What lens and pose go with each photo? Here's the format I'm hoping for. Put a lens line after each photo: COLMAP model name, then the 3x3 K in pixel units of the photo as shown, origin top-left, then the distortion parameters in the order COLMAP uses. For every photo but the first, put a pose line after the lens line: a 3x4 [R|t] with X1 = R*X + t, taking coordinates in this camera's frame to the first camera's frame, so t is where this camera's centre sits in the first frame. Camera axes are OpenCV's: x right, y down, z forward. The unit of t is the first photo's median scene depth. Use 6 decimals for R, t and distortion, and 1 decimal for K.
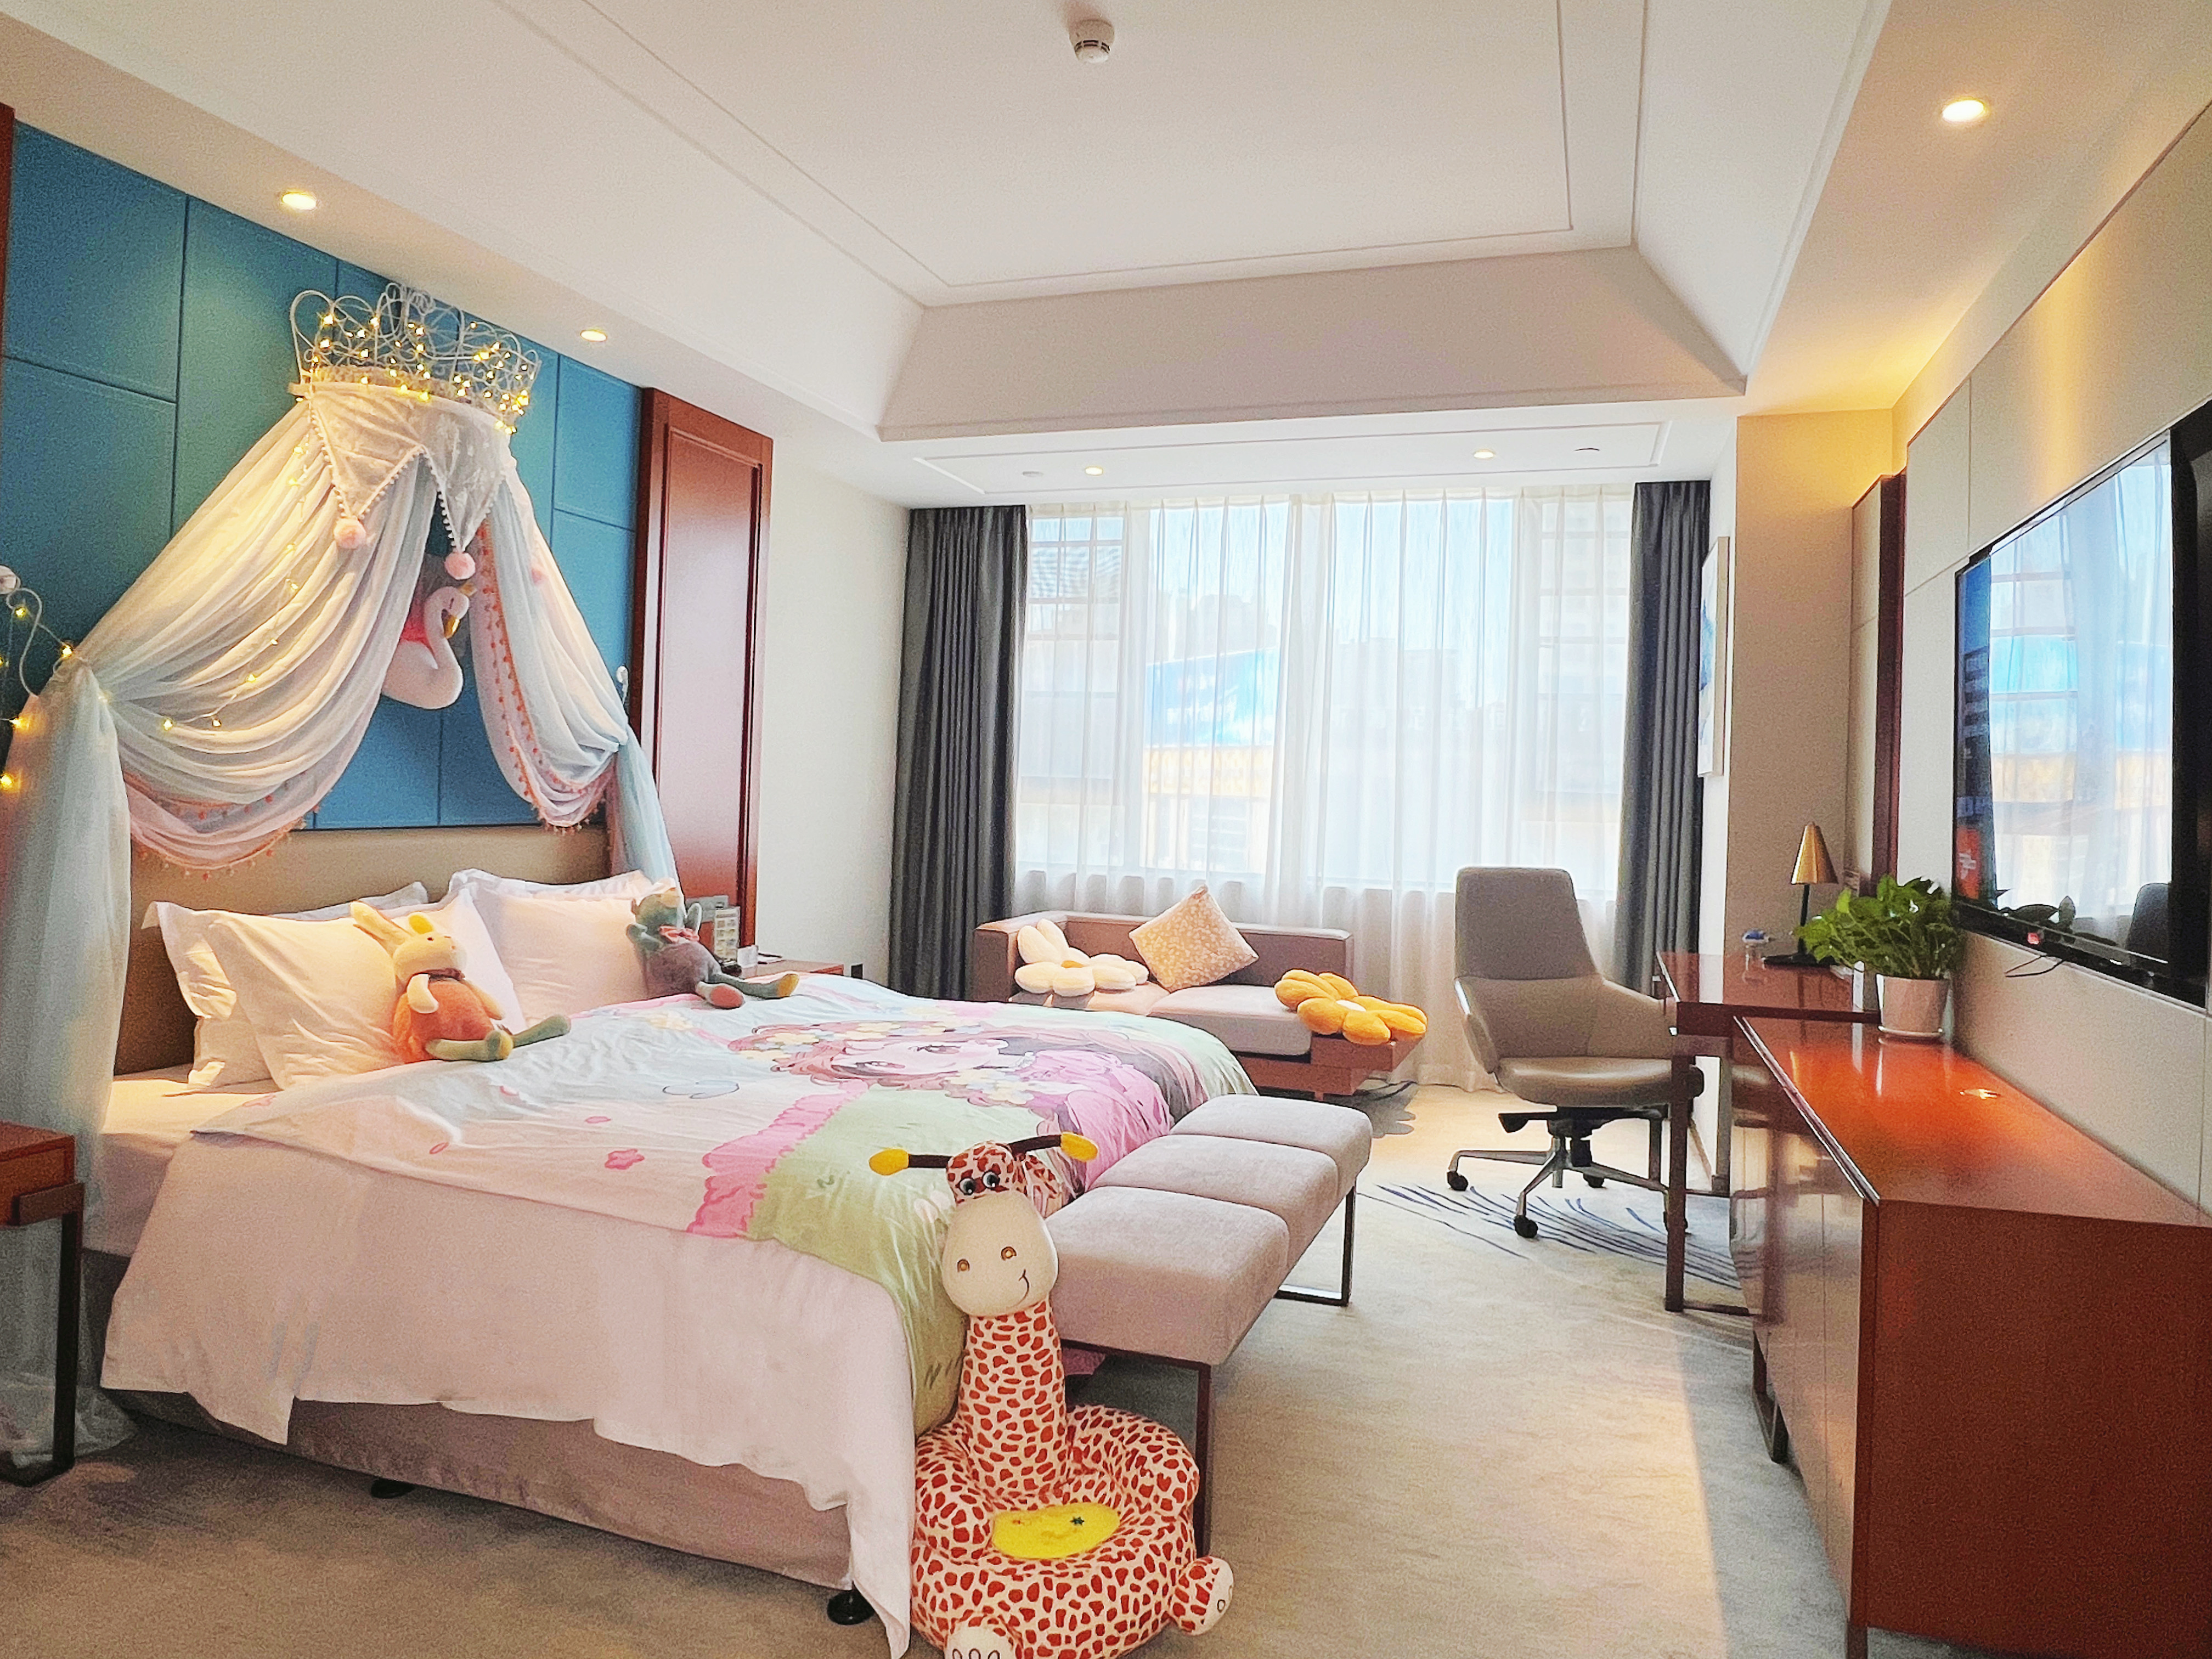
lens RADIAL K [[1410.1, 0, 1102.5], [0, 1410.1, 763.3], [0, 0, 1]] dist [-0.017362, -0.000260]
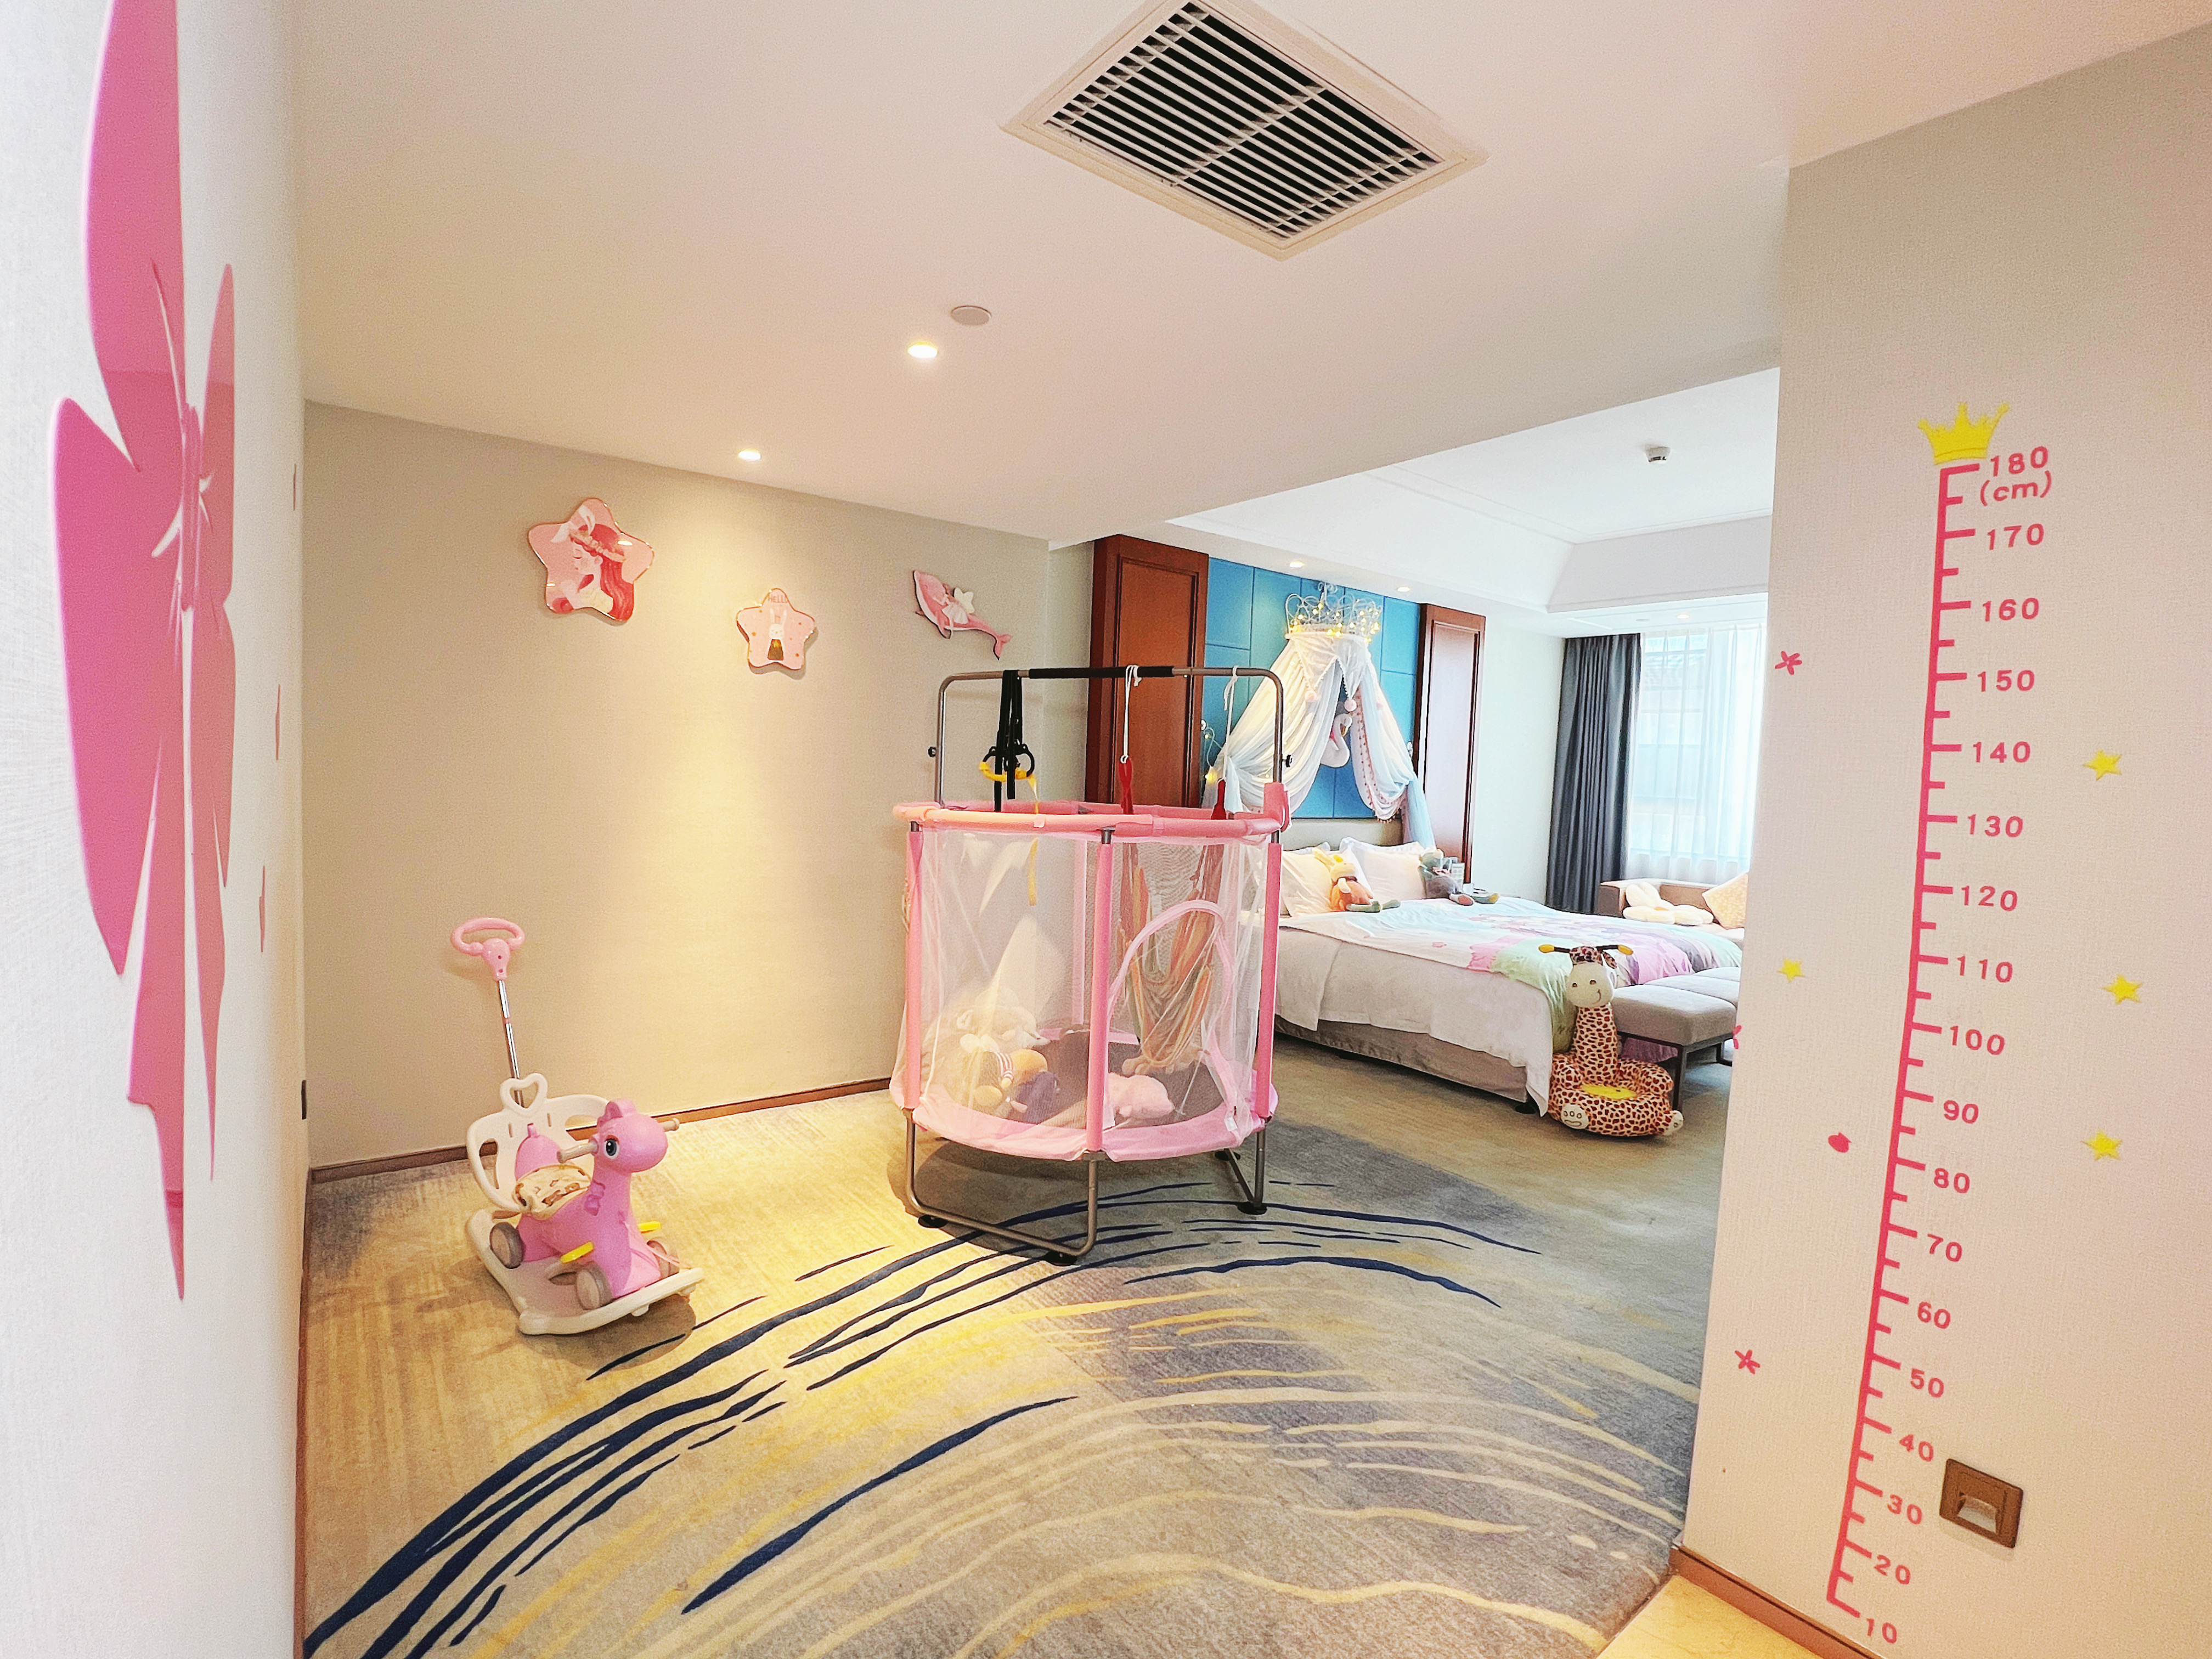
lens RADIAL K [[1014.4, 0, 1060.4], [0, 1014.4, 836.3], [0, 0, 1]] dist [-0.054090, -0.000267]
pose [[0.824288, 0.033275, -0.565192, 0.085661], [0.000178, 0.998256, 0.059031, -0.022613], [0.566171, -0.048759, 0.822844, -0.596972]]
